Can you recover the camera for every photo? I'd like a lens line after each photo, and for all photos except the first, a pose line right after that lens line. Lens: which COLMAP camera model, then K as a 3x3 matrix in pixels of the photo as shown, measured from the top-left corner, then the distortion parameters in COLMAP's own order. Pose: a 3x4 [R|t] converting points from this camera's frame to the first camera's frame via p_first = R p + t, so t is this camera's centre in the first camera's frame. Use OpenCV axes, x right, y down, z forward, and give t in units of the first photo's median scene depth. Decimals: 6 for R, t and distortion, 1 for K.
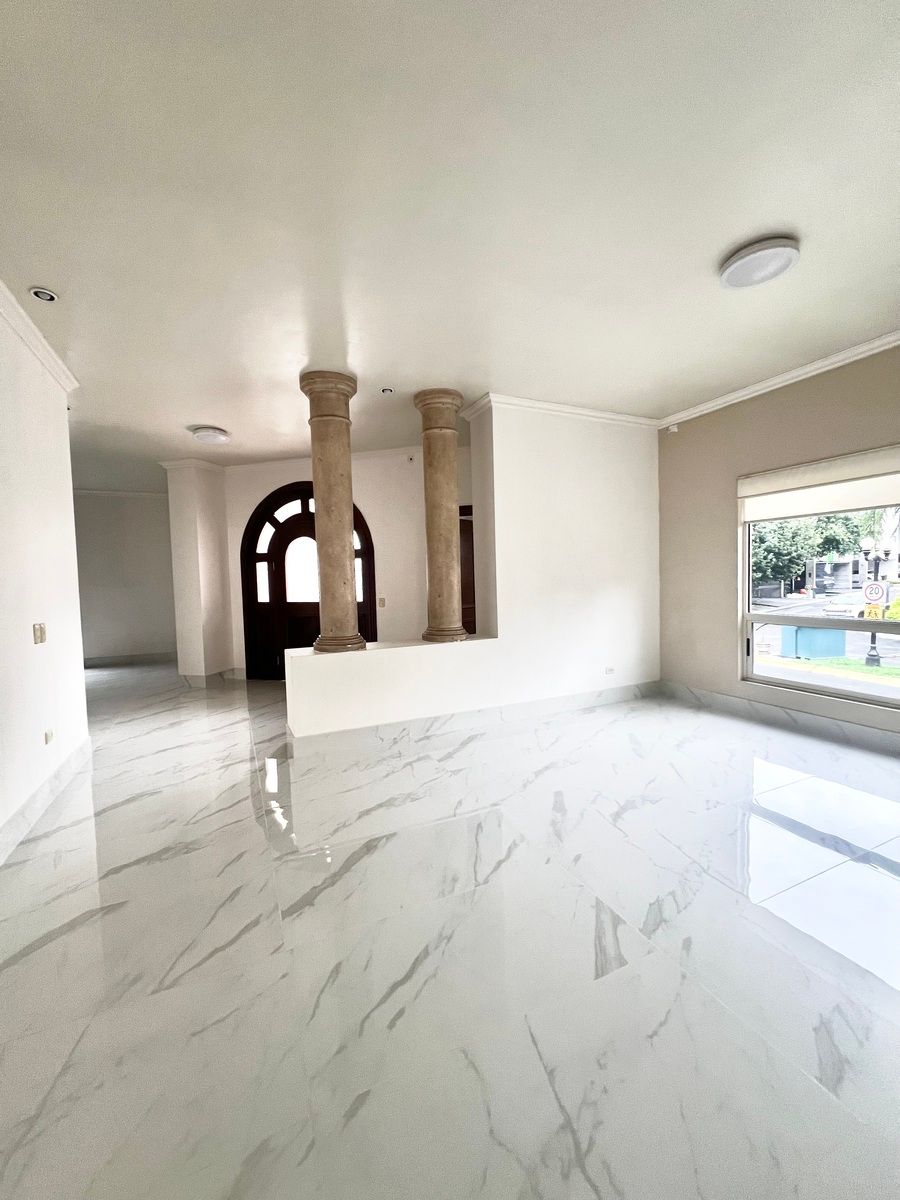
lens RADIAL K [[485.2, 0, 449.5], [0, 485.2, 600.2], [0, 0, 1]] dist [-0.003216, 0.000782]
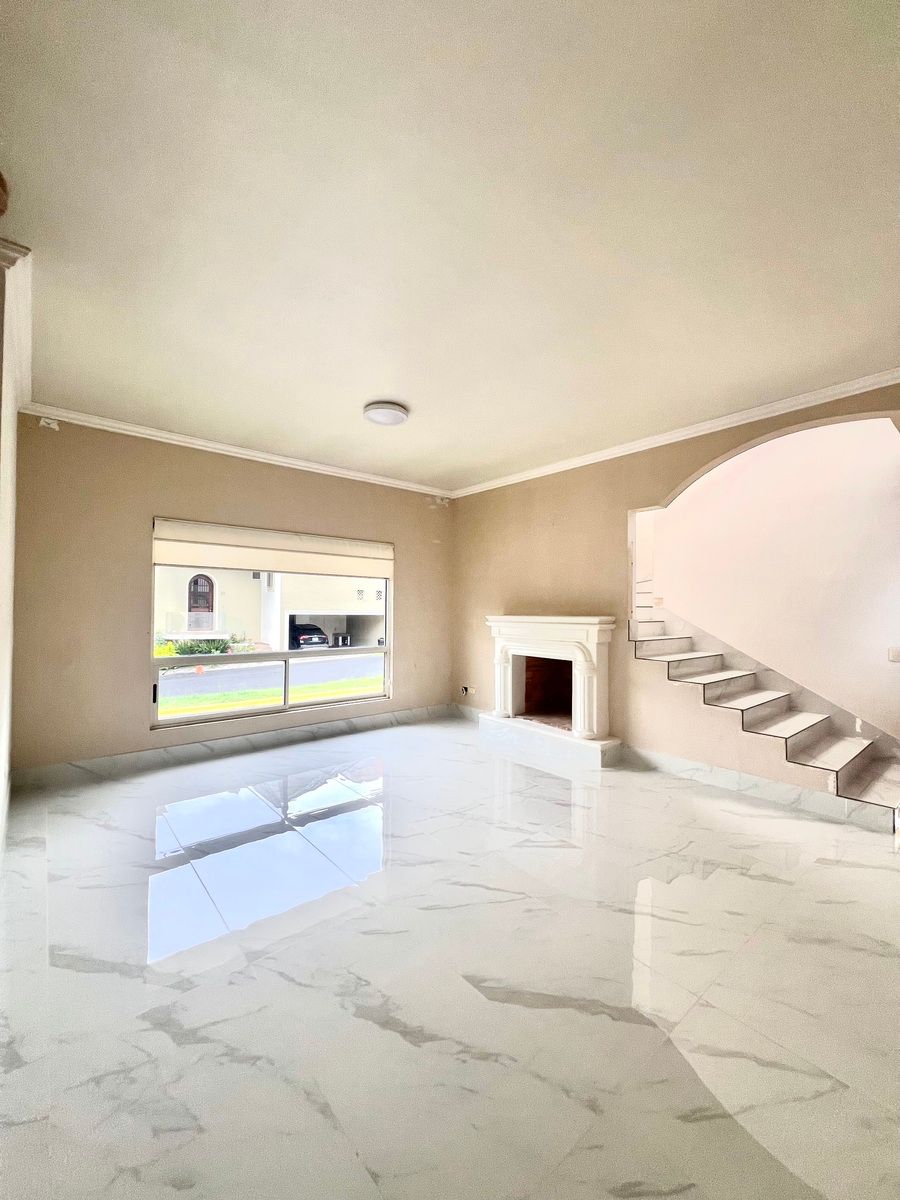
lens RADIAL K [[485.2, 0, 450.9], [0, 485.2, 601.1], [0, 0, 1]] dist [-0.003216, 0.000782]
pose [[-0.270581, 0.037923, 0.961950, -0.517045], [0.045039, 0.998628, -0.026700, -0.036712], [-0.961643, 0.036101, -0.271917, 0.756345]]
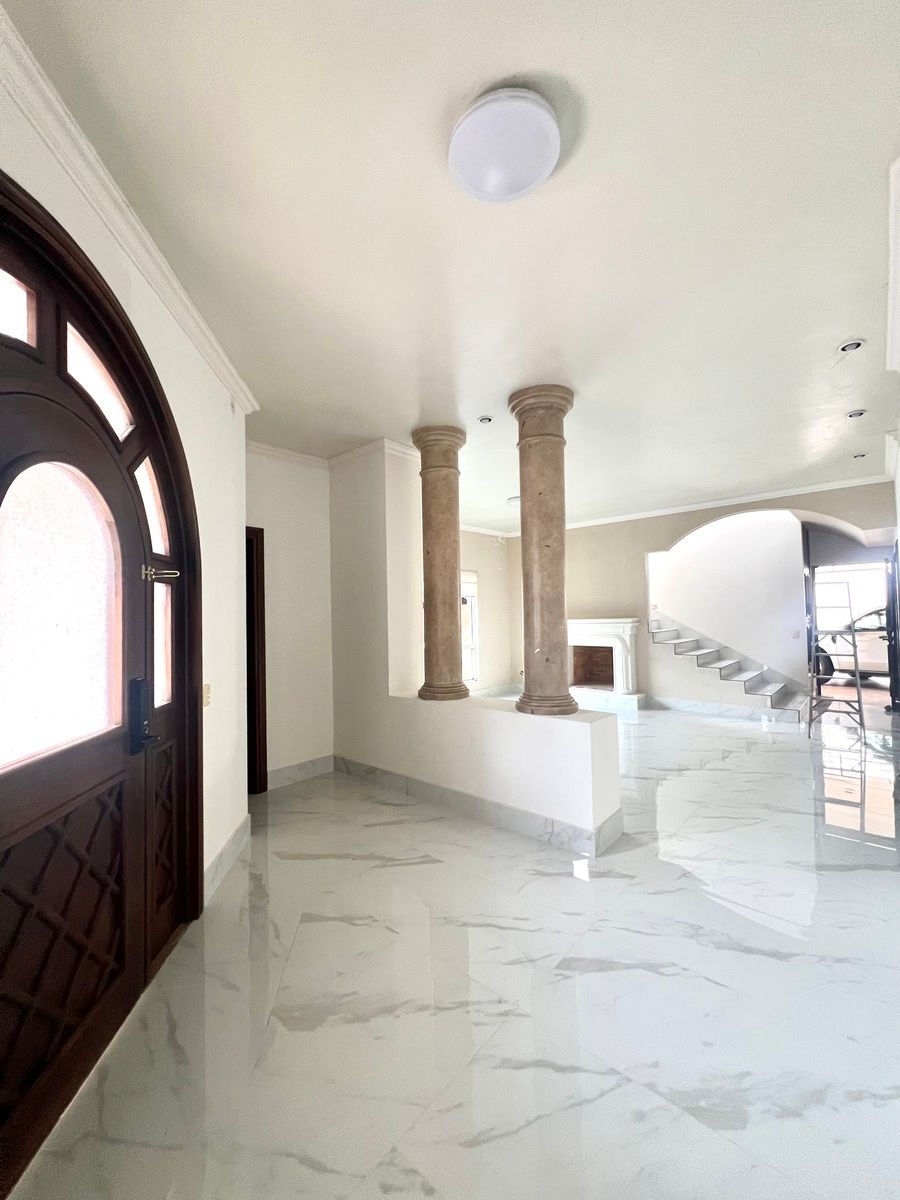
lens RADIAL K [[484.1, 0, 450.8], [0, 484.1, 604.0], [0, 0, 1]] dist [-0.002400, 0.000914]
pose [[-0.399527, 0.056273, 0.914993, -0.950730], [0.076375, 0.996687, -0.027948, -0.071596], [-0.913534, 0.058717, -0.402501, 1.517119]]
